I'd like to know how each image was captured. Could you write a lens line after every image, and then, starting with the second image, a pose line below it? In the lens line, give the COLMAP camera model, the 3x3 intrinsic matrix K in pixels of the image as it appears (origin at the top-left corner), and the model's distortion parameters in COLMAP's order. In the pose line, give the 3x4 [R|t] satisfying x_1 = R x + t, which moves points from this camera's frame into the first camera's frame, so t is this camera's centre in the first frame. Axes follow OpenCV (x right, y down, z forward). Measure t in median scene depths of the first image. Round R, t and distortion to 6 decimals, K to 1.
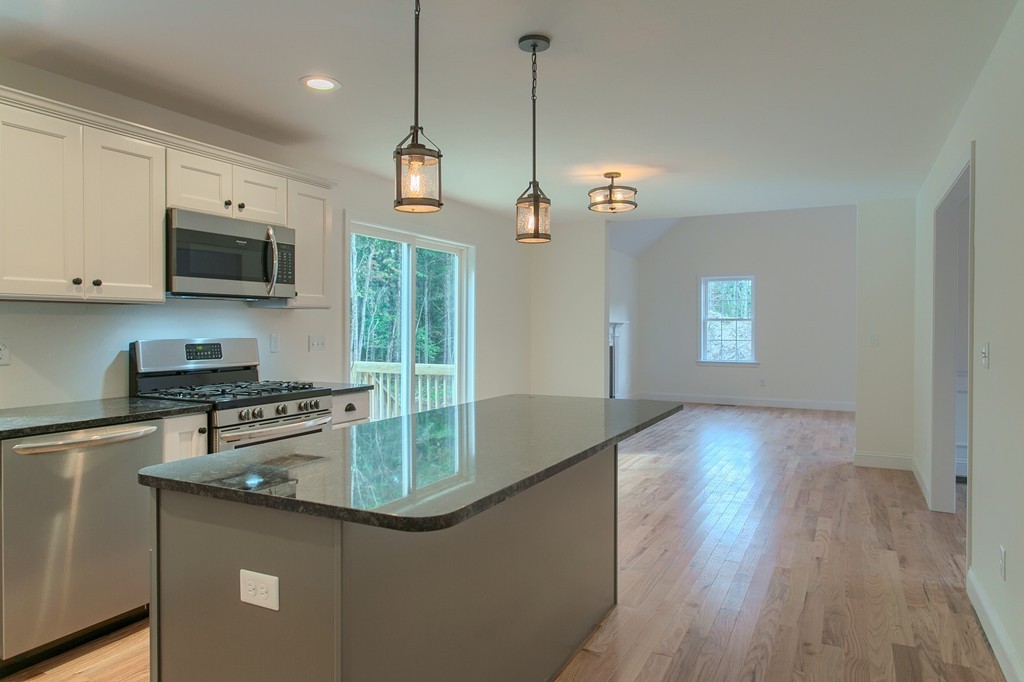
lens RADIAL K [[644.8, 0, 515.6], [0, 644.8, 334.7], [0, 0, 1]] dist [-0.002268, 0.000690]
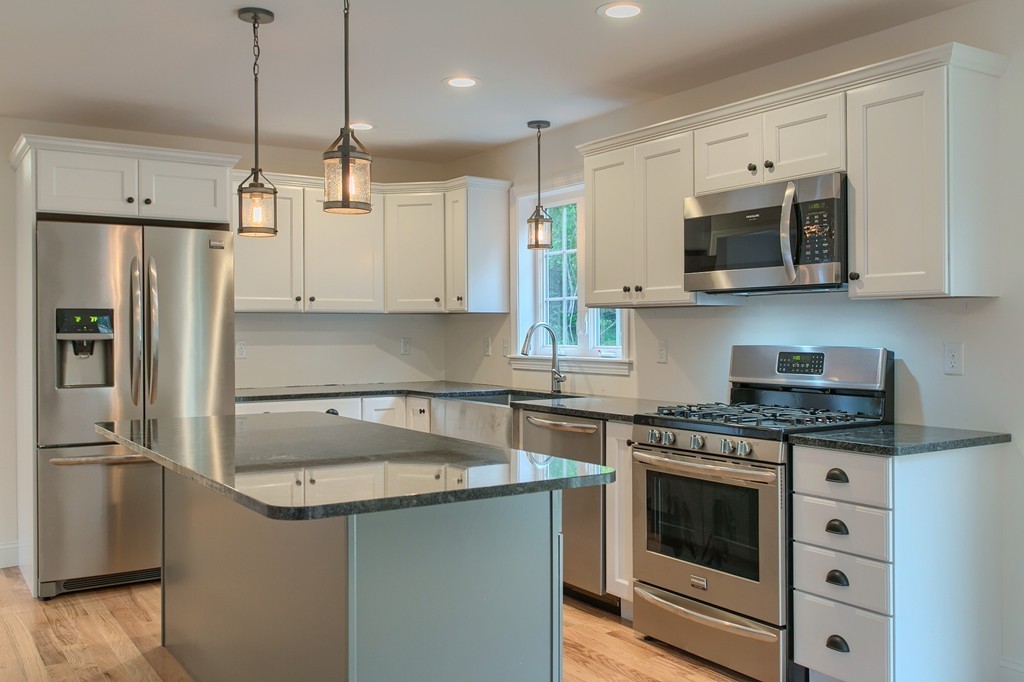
lens RADIAL K [[919.2, 0, 507.9], [0, 919.2, 332.0], [0, 0, 1]] dist [0.003180, 0.005755]
pose [[-0.487031, 0.002697, -0.873381, 0.617738], [-0.009216, 0.999924, 0.008226, -0.015590], [0.873336, 0.012055, -0.486969, 1.227666]]
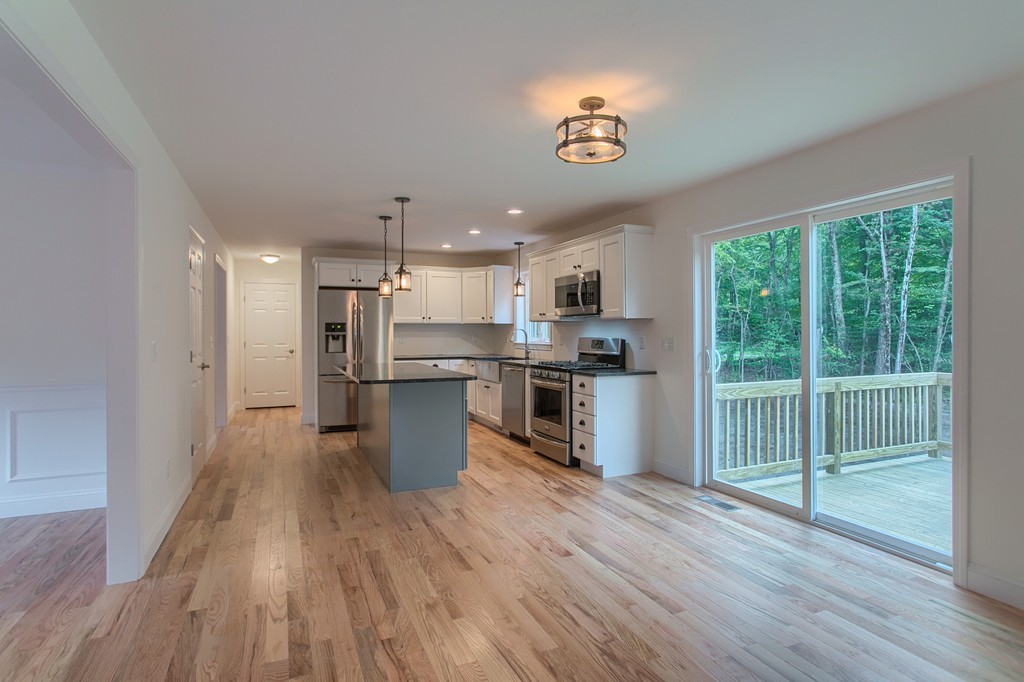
lens RADIAL K [[533.6, 0, 505.3], [0, 533.6, 333.5], [0, 0, 1]] dist [-0.000945, 0.000920]
pose [[-0.637651, 0.002781, -0.770320, 0.878849], [-0.009134, 0.999896, 0.011170, -0.020200], [0.770271, 0.014158, -0.637559, 1.784685]]
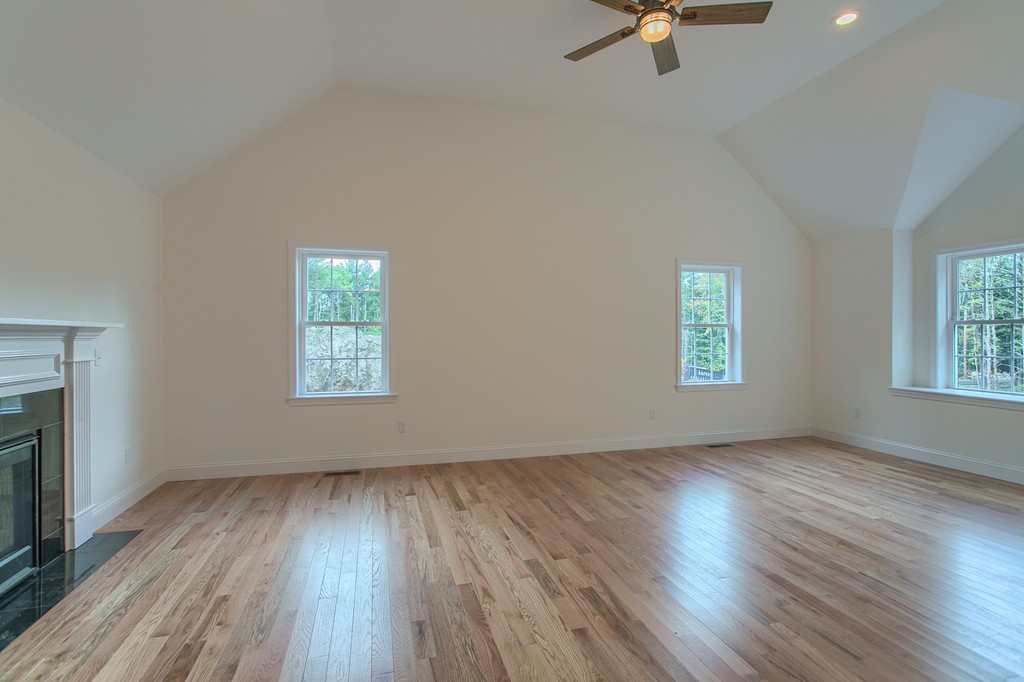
lens RADIAL K [[486.5, 0, 506.6], [0, 486.5, 334.8], [0, 0, 1]] dist [-0.021611, 0.010868]
pose [[0.737153, -0.002182, 0.675723, 0.430613], [0.011792, 0.999884, -0.009636, -0.021687], [-0.675623, 0.015072, 0.737093, 1.756452]]
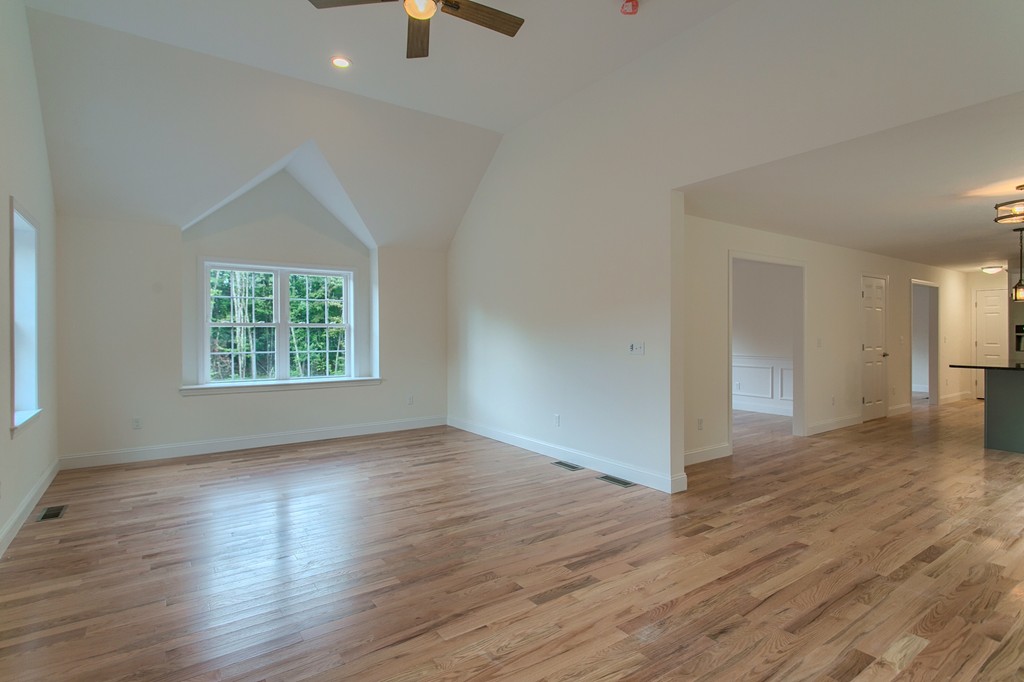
lens RADIAL K [[513.5, 0, 509.6], [0, 513.5, 336.7], [0, 0, 1]] dist [-0.001281, 0.000254]
pose [[-0.883848, -0.001866, 0.467770, 0.690538], [0.007654, 0.999800, 0.018450, -0.038687], [-0.467712, 0.019887, -0.883657, 2.940637]]
